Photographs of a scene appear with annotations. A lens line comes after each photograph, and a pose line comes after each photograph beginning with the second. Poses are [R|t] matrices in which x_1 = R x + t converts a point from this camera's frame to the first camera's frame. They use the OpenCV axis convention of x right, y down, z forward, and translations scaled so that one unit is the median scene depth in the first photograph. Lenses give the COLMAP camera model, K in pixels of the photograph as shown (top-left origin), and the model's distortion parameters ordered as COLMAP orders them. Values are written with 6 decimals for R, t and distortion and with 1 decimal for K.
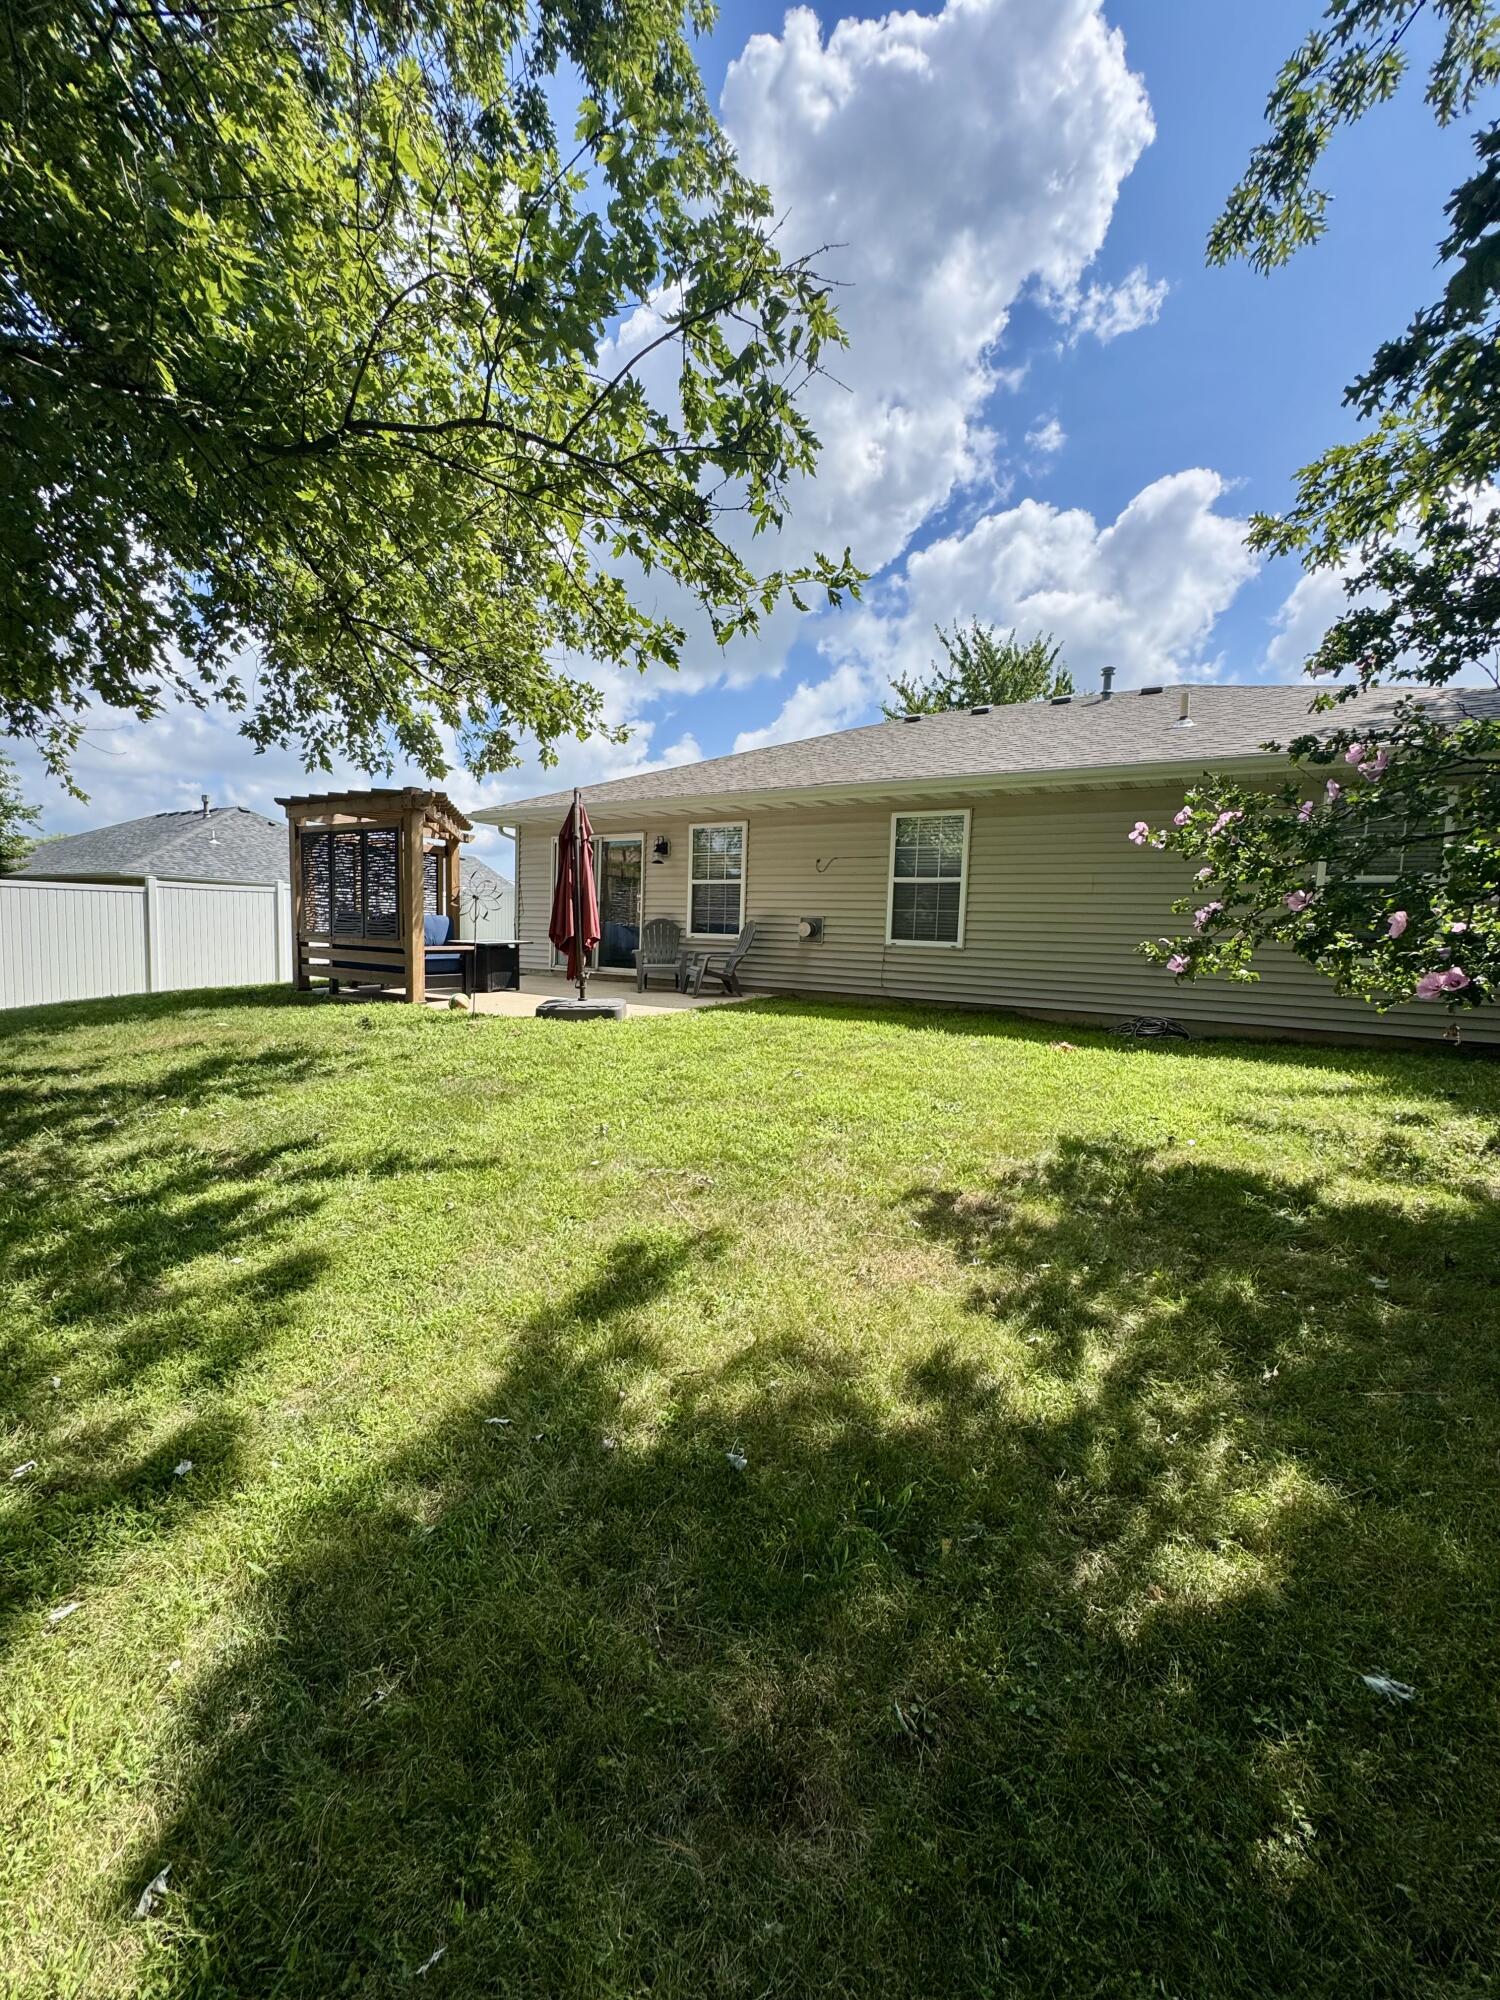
lens RADIAL K [[799.3, 0, 751.5], [0, 799.3, 1000.2], [0, 0, 1]] dist [-0.004022, 0.000509]
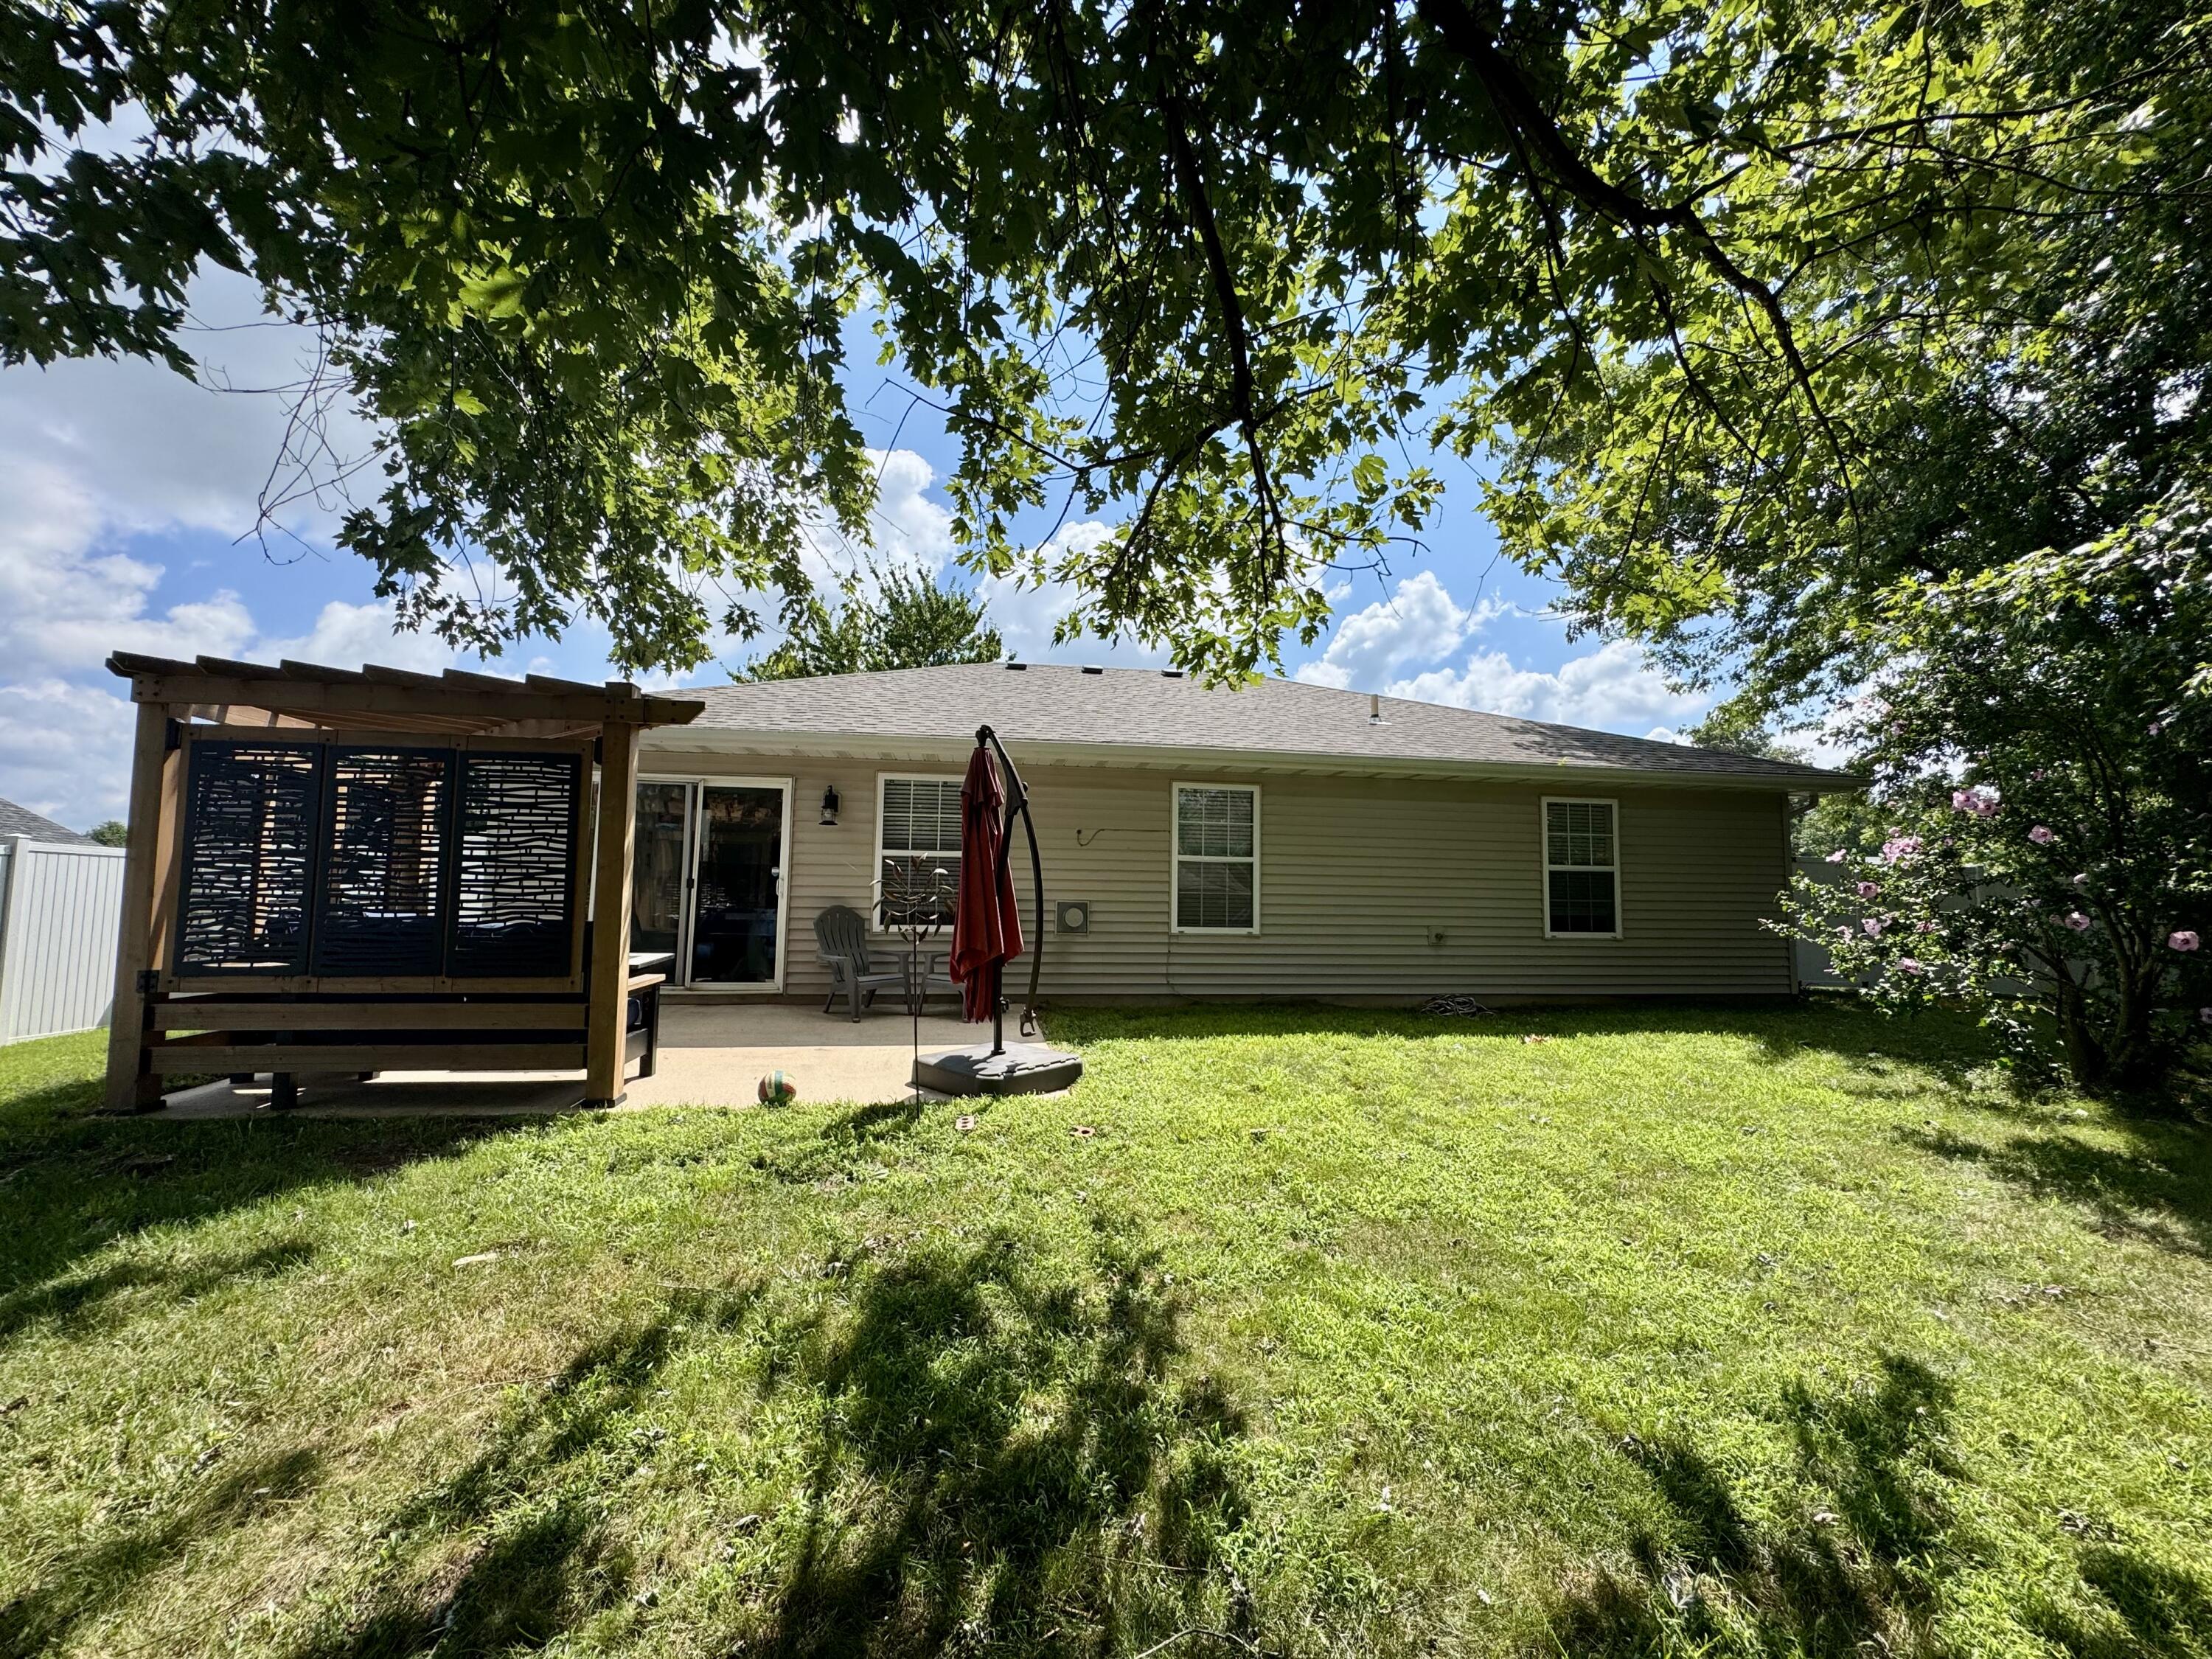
lens RADIAL K [[884.0, 0, 1106.5], [0, 884.0, 826.0], [0, 0, 1]] dist [-0.004022, 0.000509]
pose [[0.790174, 0.029337, 0.612181, -0.461280], [0.074202, 0.986927, -0.143072, -0.054607], [-0.608375, 0.158477, 0.777667, 0.317161]]
